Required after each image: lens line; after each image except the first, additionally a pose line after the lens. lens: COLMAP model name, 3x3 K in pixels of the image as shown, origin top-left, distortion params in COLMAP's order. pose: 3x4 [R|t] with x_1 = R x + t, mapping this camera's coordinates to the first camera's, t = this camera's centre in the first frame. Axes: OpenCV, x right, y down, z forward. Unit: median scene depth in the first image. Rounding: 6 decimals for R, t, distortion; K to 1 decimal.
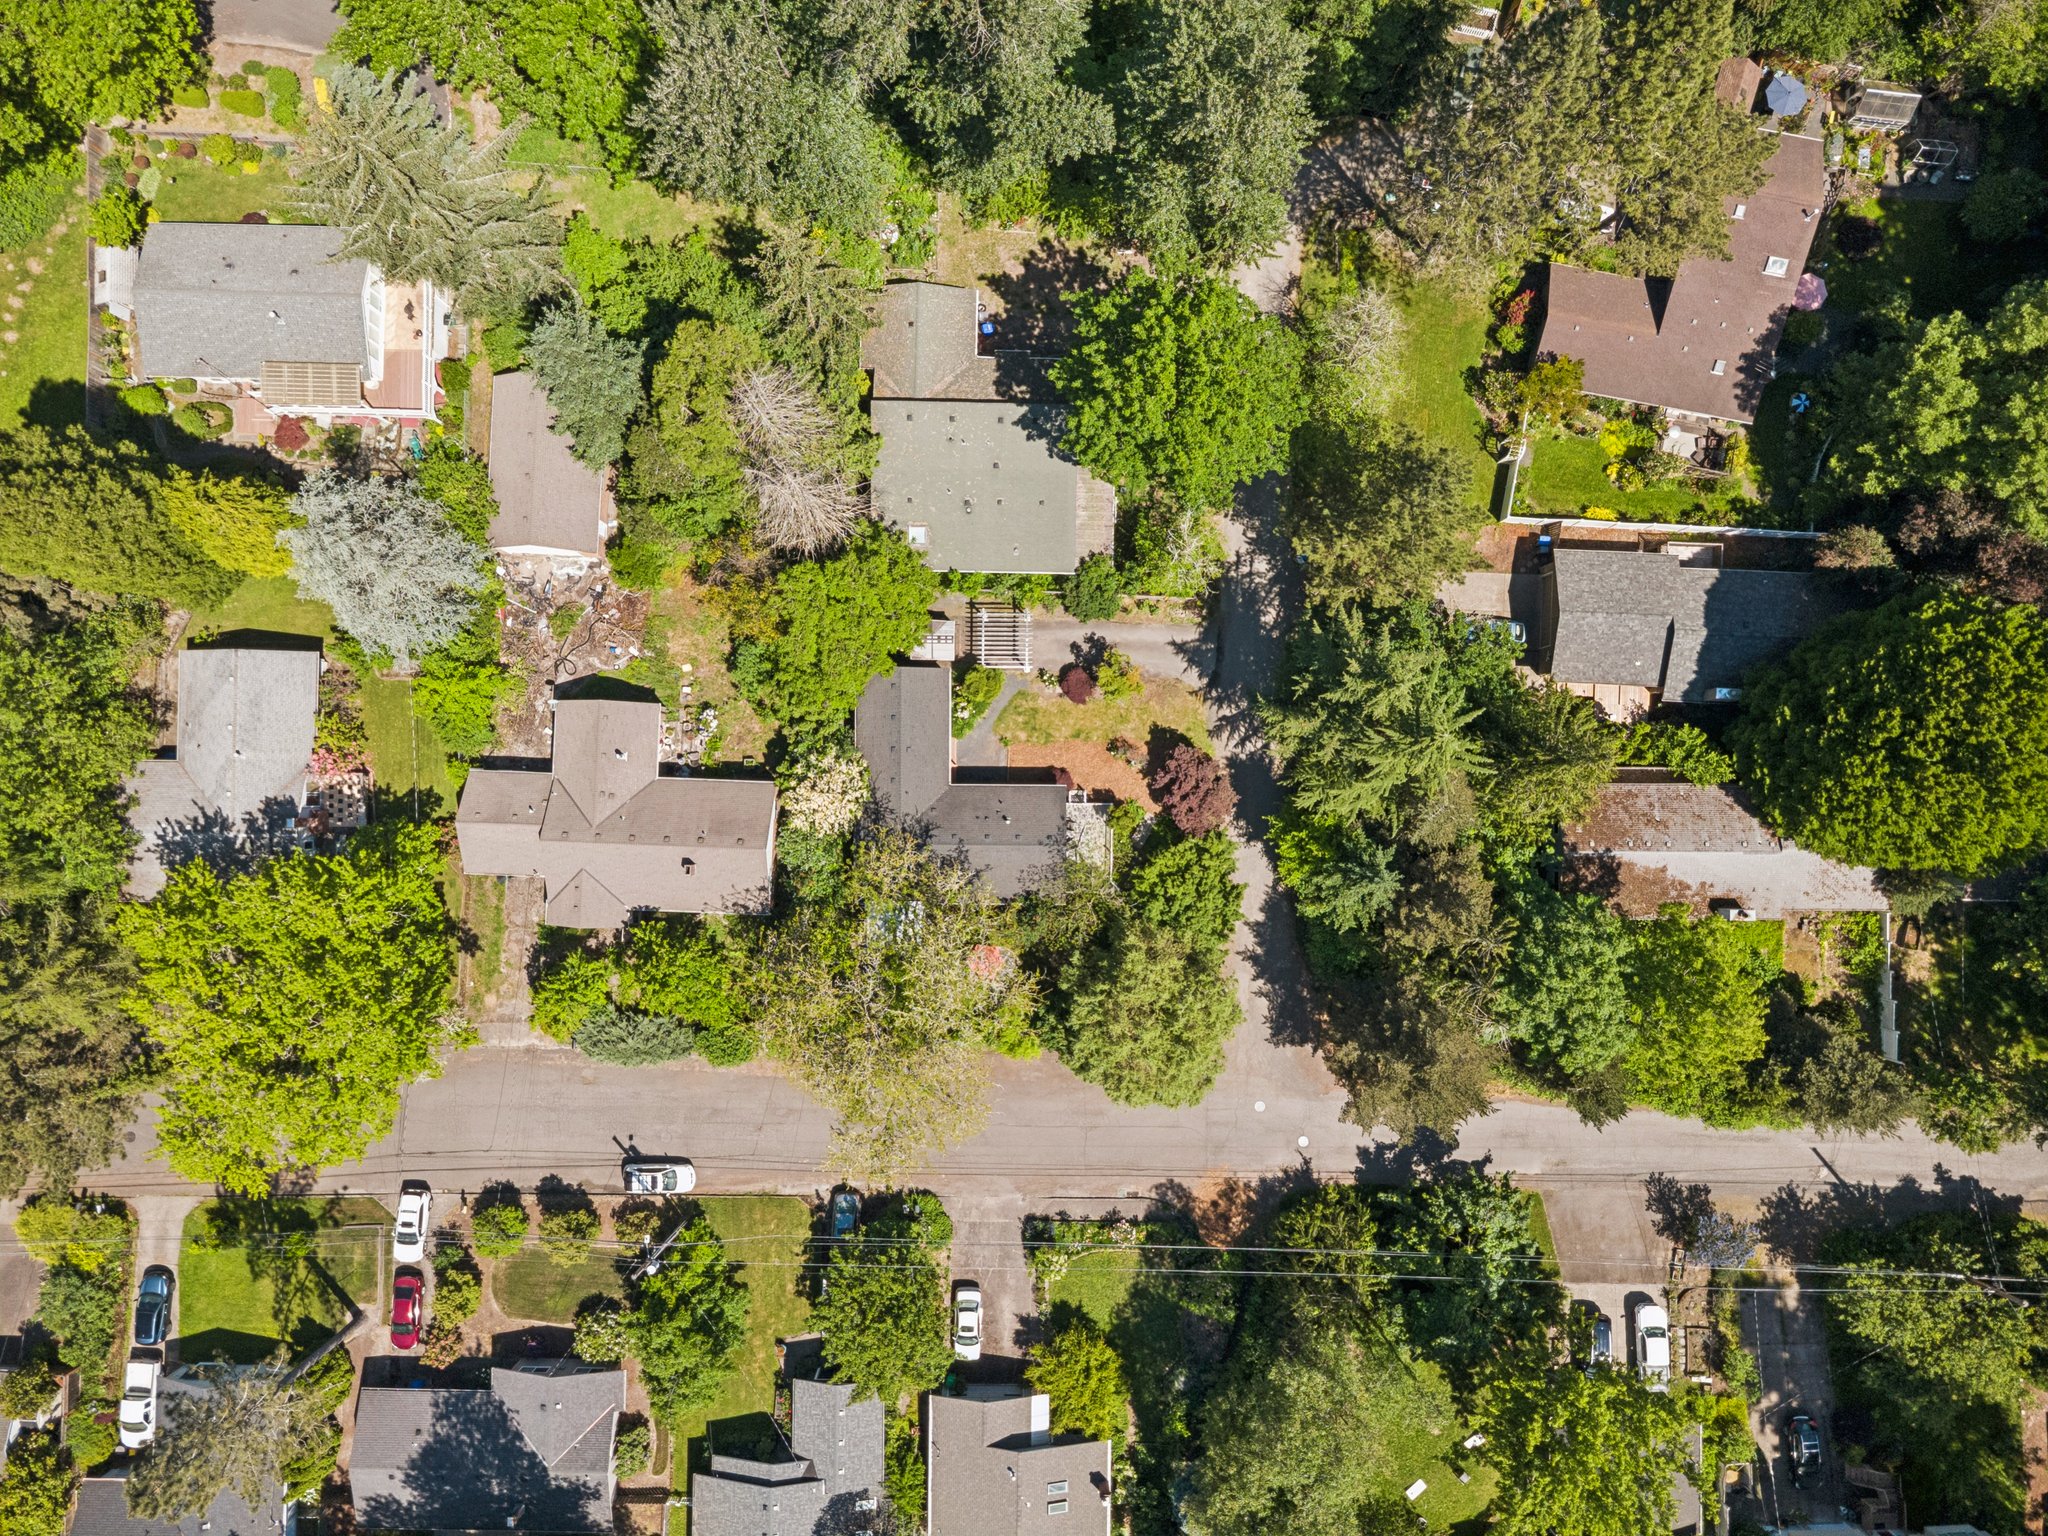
lens RADIAL K [[1434.3, 0, 976.8], [0, 1434.3, 752.4], [0, 0, 1]] dist [0.002919, 0.006322]
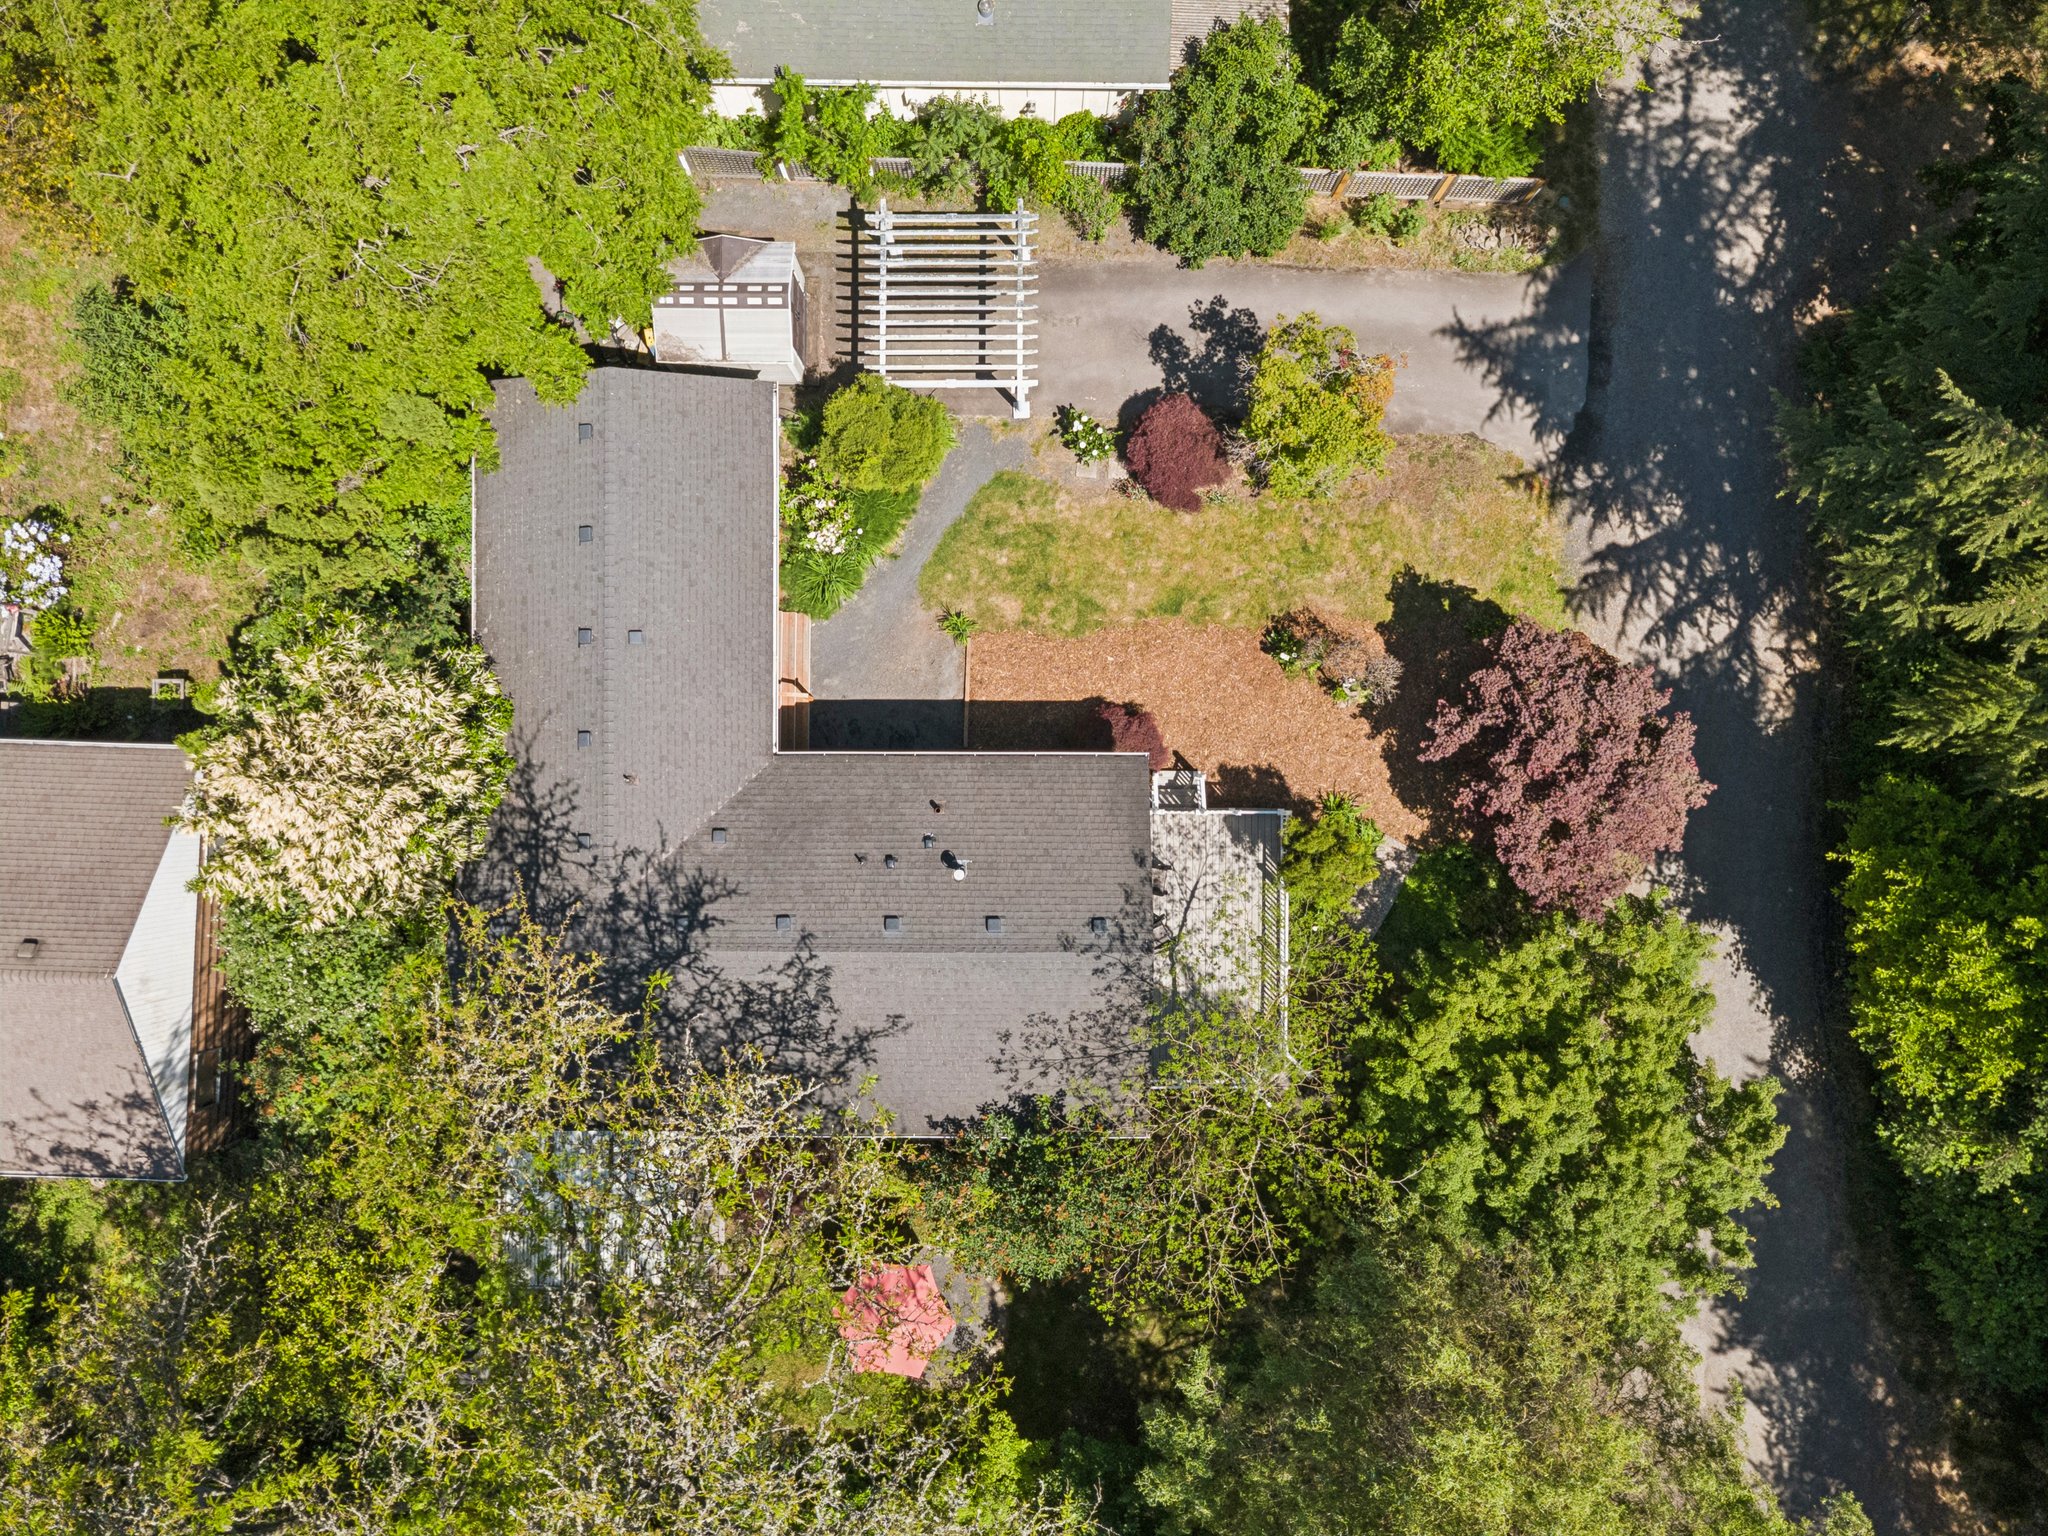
lens RADIAL K [[1434.3, 0, 981.2], [0, 1434.3, 746.4], [0, 0, 1]] dist [0.002919, 0.006322]
pose [[0.999966, -0.003567, 0.007476, 0.023392], [0.003625, 0.999963, -0.007755, 0.023280], [-0.007448, 0.007782, 0.999942, 0.675994]]
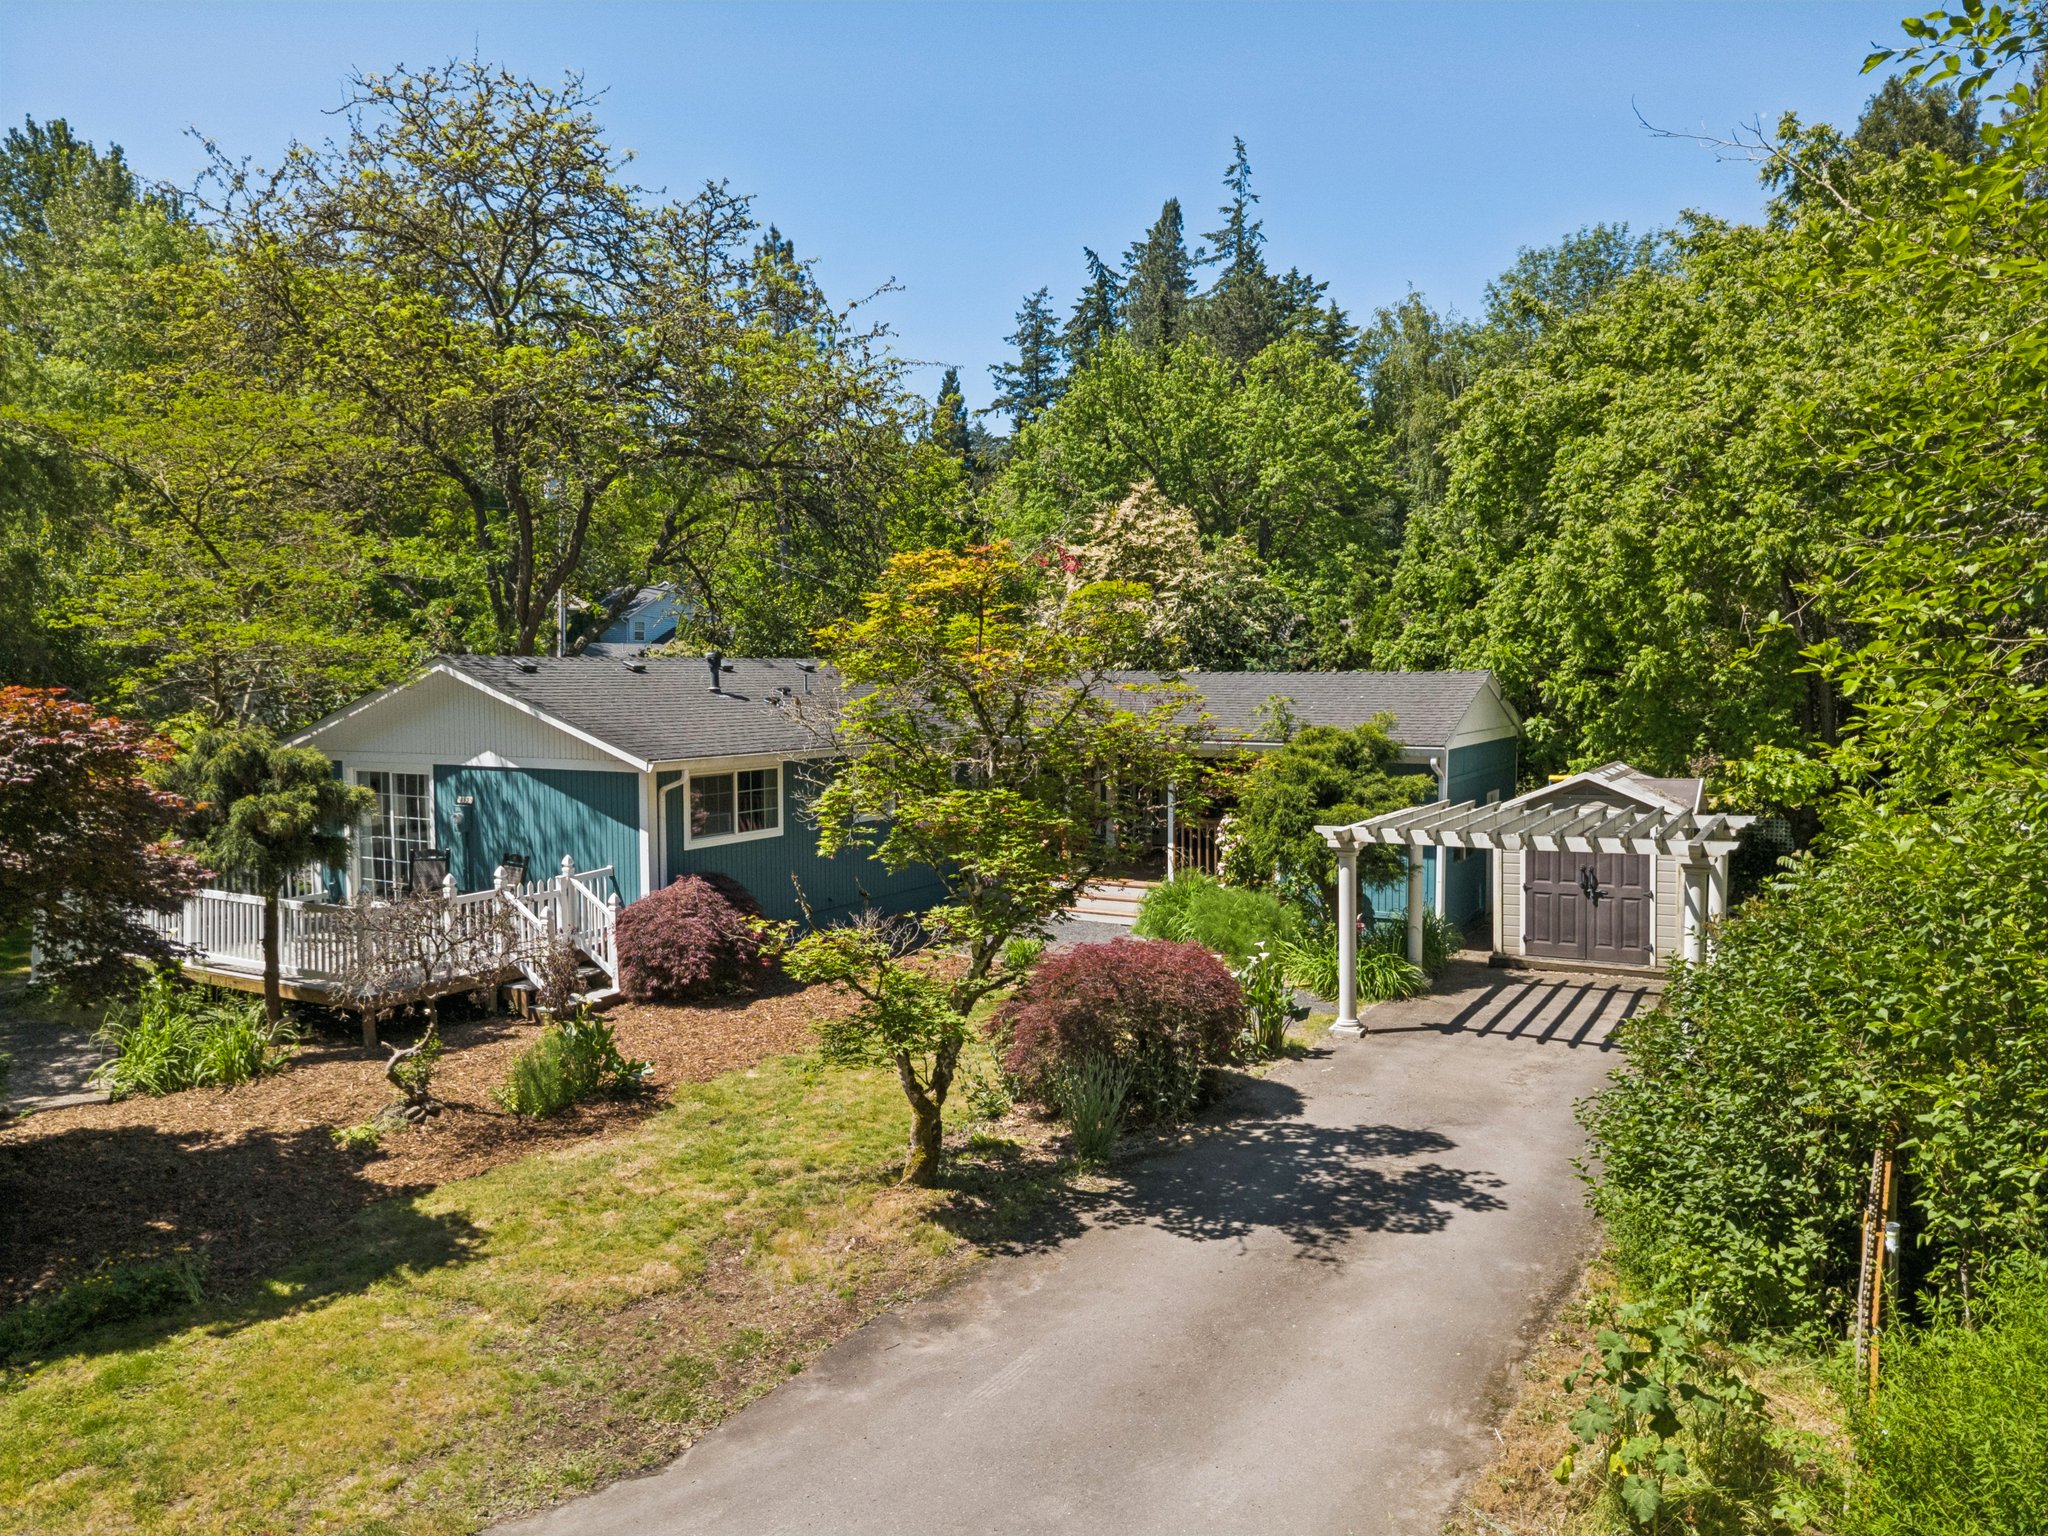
lens RADIAL K [[1434.3, 0, 1016.3], [0, 1434.3, 766.0], [0, 0, 1]] dist [0.002919, 0.006322]
pose [[-0.492671, 0.074386, -0.867031, 0.194946], [-0.869500, -0.001664, 0.493931, -0.107268], [0.035299, 0.997228, 0.065498, 0.970532]]
